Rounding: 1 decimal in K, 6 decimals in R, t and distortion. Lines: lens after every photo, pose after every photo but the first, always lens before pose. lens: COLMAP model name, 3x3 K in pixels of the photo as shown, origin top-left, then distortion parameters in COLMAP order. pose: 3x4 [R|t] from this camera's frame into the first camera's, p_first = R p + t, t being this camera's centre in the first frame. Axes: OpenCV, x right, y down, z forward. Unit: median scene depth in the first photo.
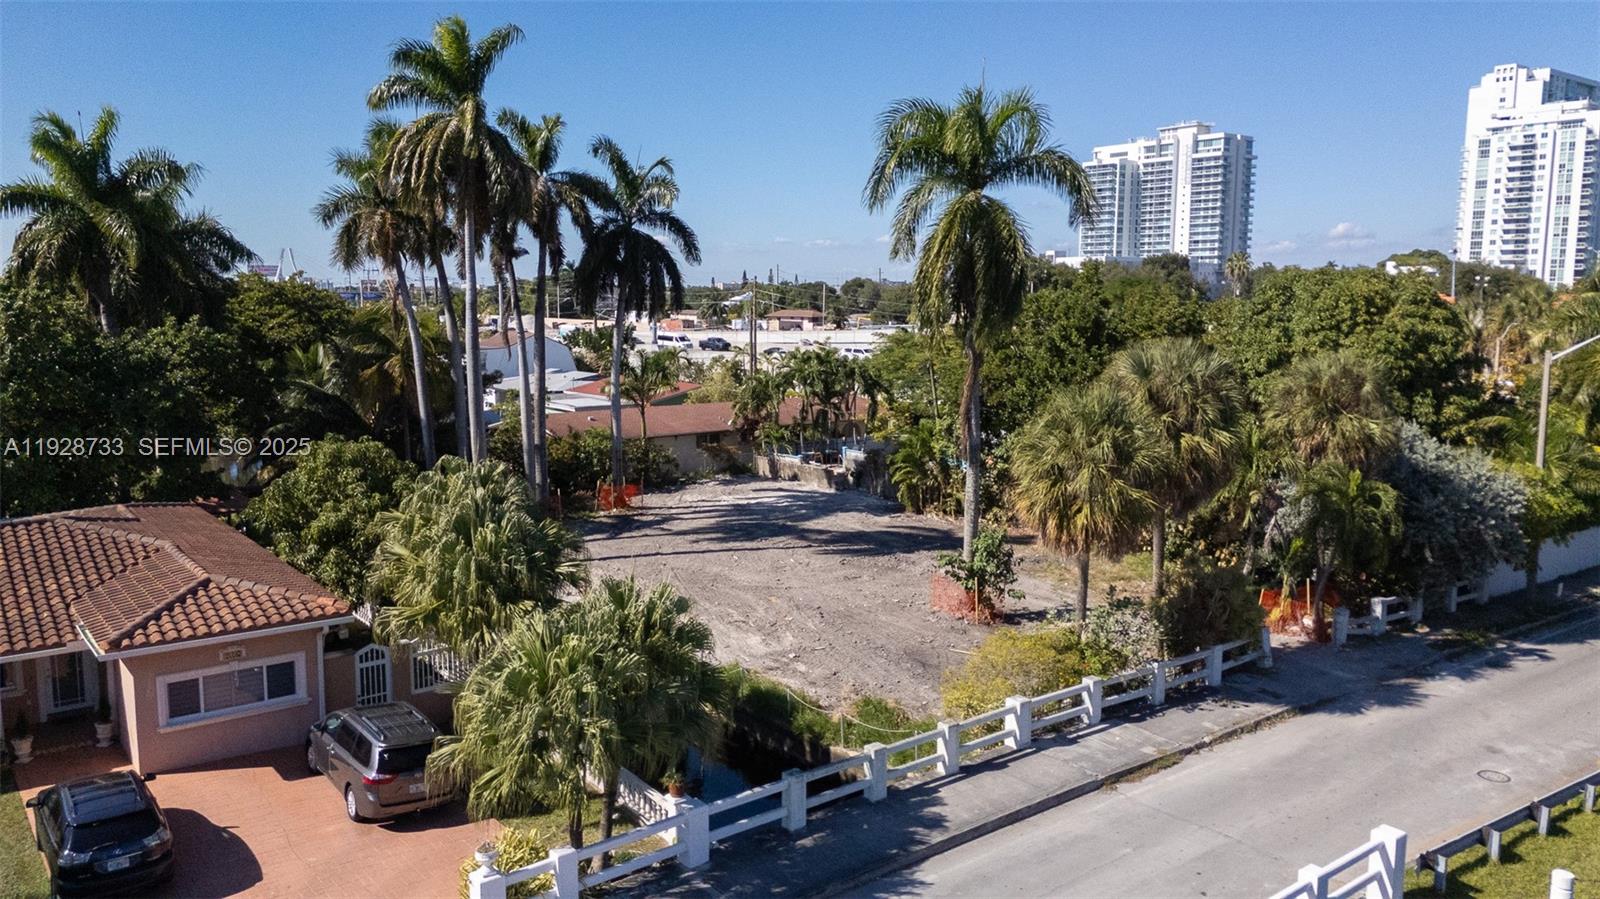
lens RADIAL K [[1172.3, 0, 799.1], [0, 1172.3, 452.0], [0, 0, 1]] dist [0.076008, -0.074826]
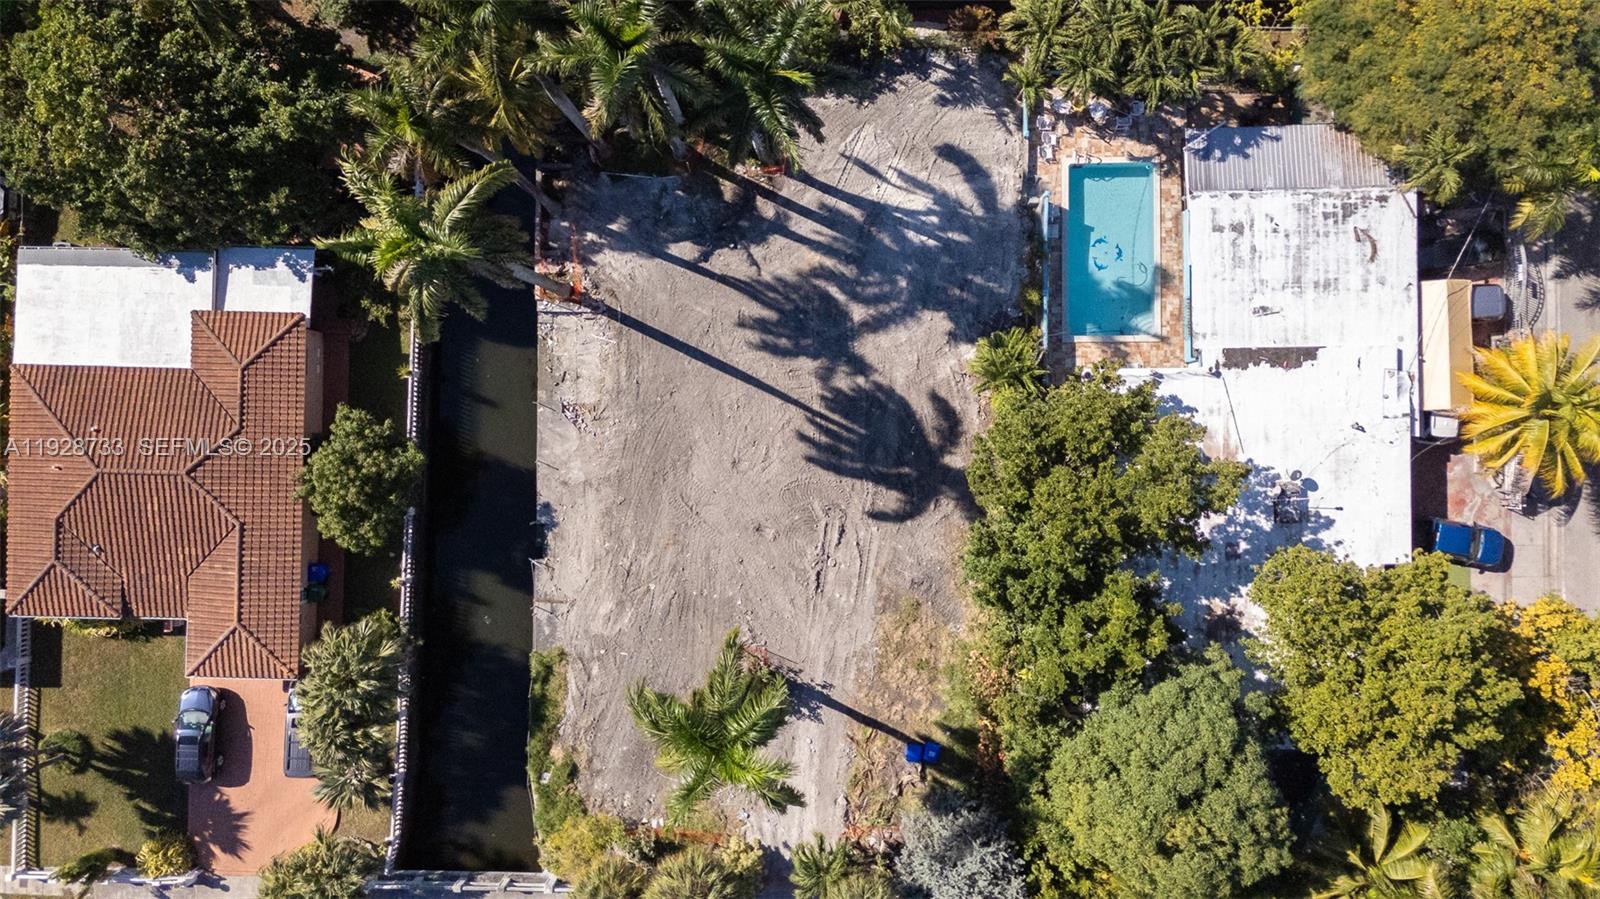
lens RADIAL K [[1172.3, 0, 794.3], [0, 1172.3, 447.6], [0, 0, 1]] dist [0.076008, -0.074826]
pose [[0.776097, 0.630419, -0.015660, 0.036509], [-0.069329, 0.109979, 0.991513, -1.130498], [0.626791, -0.768425, 0.129061, 0.908103]]
